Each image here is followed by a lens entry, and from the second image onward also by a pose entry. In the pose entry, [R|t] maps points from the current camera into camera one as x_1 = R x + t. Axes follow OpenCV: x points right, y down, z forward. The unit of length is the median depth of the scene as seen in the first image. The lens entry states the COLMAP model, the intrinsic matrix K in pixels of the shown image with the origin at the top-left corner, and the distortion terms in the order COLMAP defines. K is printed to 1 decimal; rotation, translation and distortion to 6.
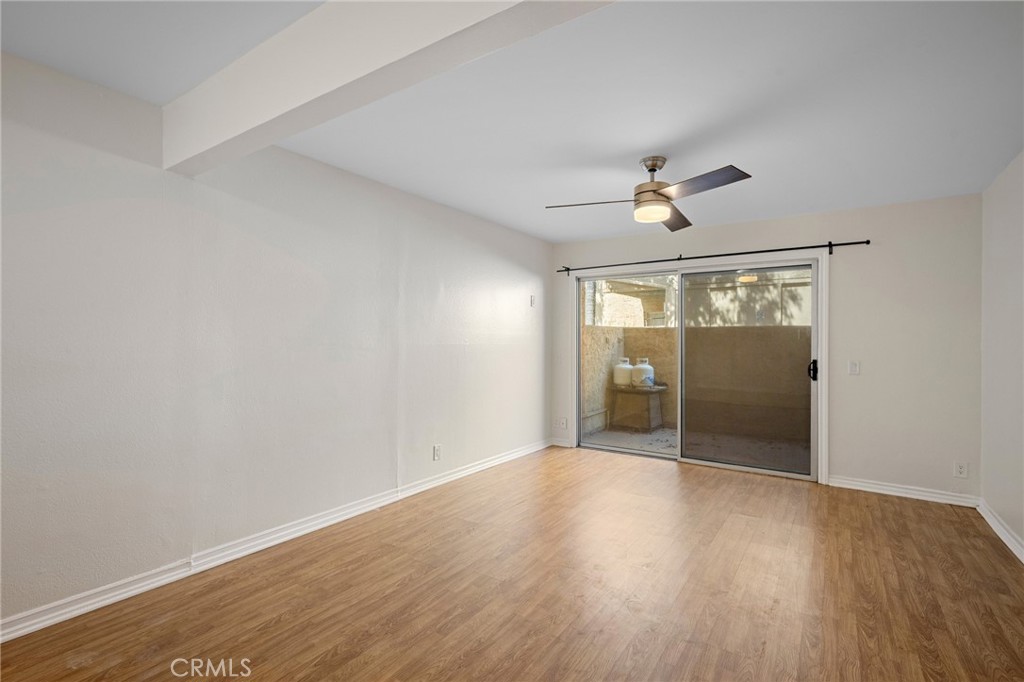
lens RADIAL K [[472.4, 0, 512.0], [0, 472.4, 341.0], [0, 0, 1]] dist [-0.000440, -0.000022]
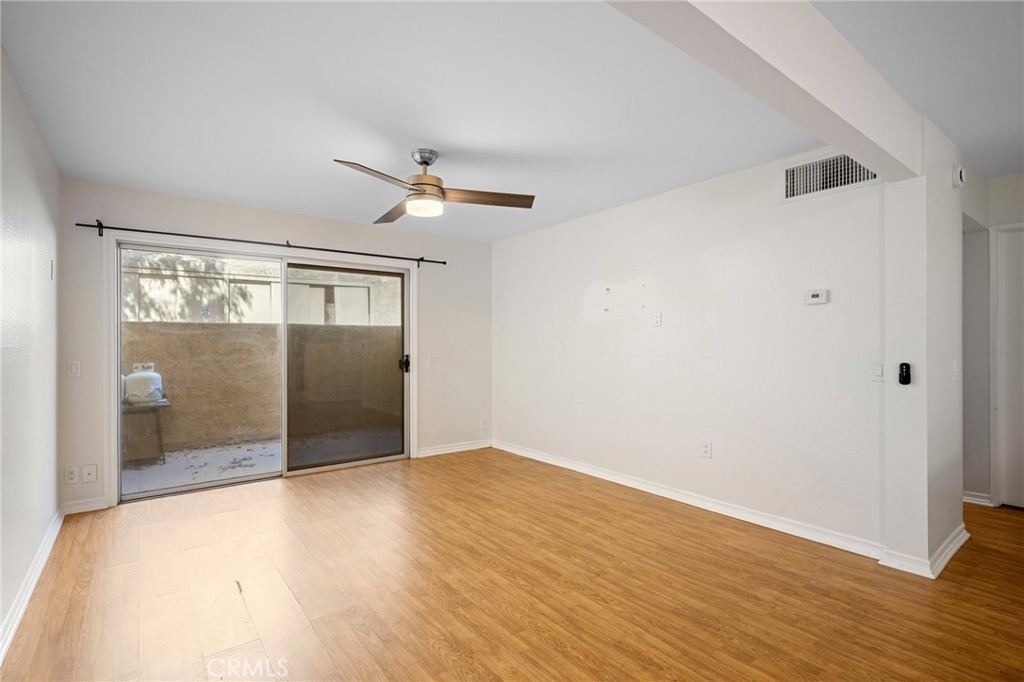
lens RADIAL K [[484.9, 0, 512.0], [0, 484.9, 341.0], [0, 0, 1]] dist [0.000143, 0.000005]
pose [[0.314568, -0.006366, 0.949214, -0.318708], [0.002805, 0.999979, 0.005777, -0.000667], [-0.949231, 0.000846, 0.314580, 0.277897]]
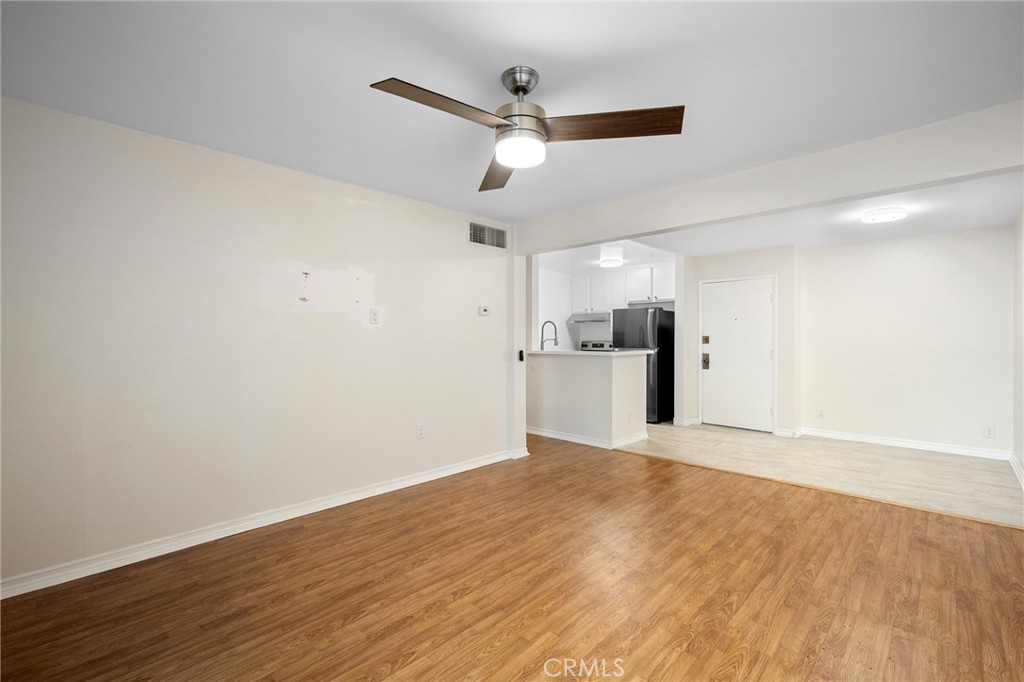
lens RADIAL K [[456.4, 0, 512.0], [0, 456.4, 341.0], [0, 0, 1]] dist [-0.002338, -0.000214]
pose [[-0.985597, -0.006799, 0.168977, 0.103850], [-0.005871, 0.999965, 0.005988, 0.001773], [-0.169012, 0.004910, -0.985602, 0.892183]]
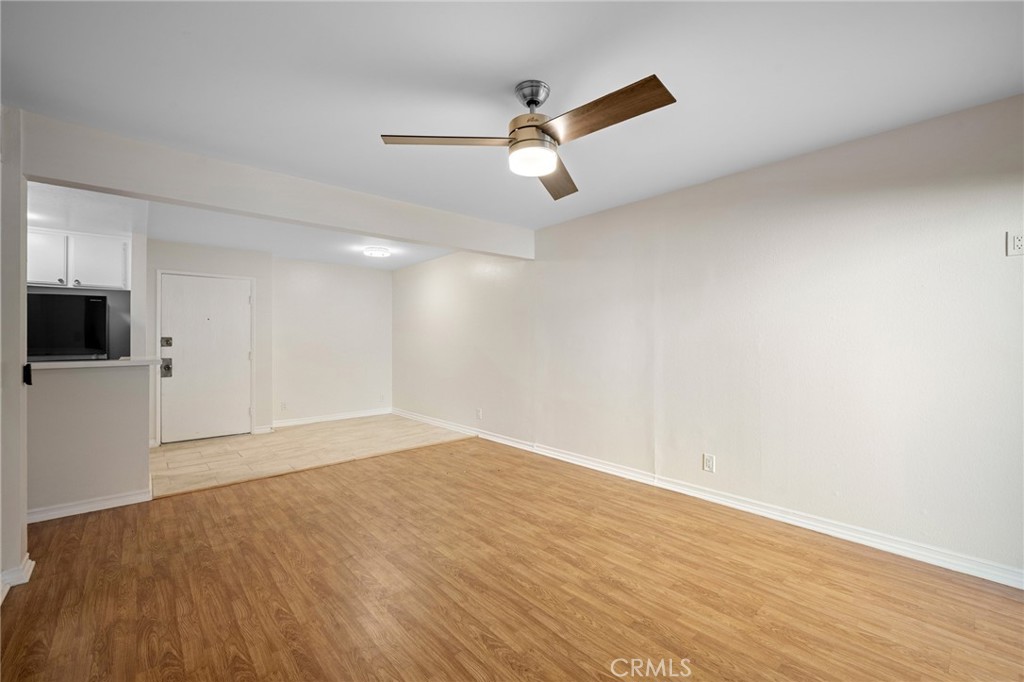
lens RADIAL K [[424.3, 0, 522.3], [0, 424.3, 321.2], [0, 0, 1]] dist [-0.000812, -0.000350]
pose [[-0.228608, -0.045530, -0.972453, 0.512594], [0.003794, 0.998856, -0.047658, 0.004741], [0.973511, -0.014585, -0.228174, 0.610049]]
